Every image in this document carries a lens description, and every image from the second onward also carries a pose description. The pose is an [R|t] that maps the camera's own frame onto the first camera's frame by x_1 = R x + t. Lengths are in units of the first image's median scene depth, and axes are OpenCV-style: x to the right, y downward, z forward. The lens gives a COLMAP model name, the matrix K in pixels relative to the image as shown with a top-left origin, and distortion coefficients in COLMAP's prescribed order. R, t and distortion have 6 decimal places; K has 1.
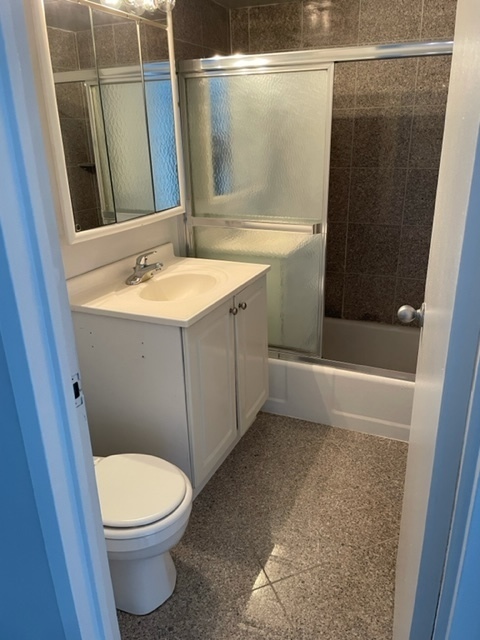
lens RADIAL K [[502.0, 0, 240.0], [0, 502.0, 320.0], [0, 0, 1]] dist [0.092279, -0.119682]
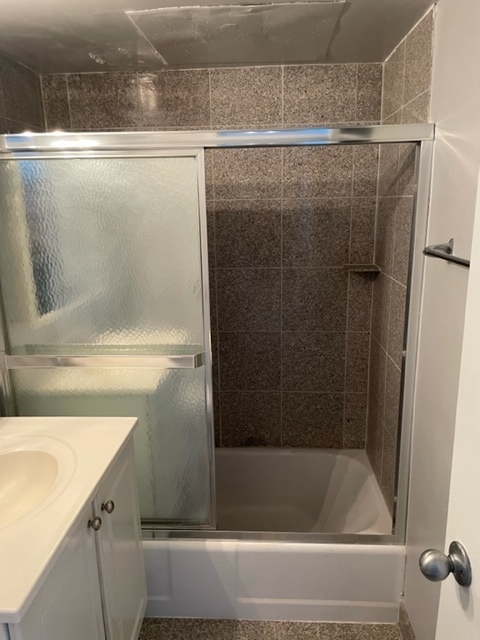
lens RADIAL K [[502.0, 0, 240.0], [0, 502.0, 320.0], [0, 0, 1]] dist [0.092279, -0.119682]
pose [[0.937783, -0.082241, 0.337342, -0.027567], [0.125841, 0.985994, -0.109452, -0.131752], [-0.323616, 0.145094, 0.934998, 0.254417]]
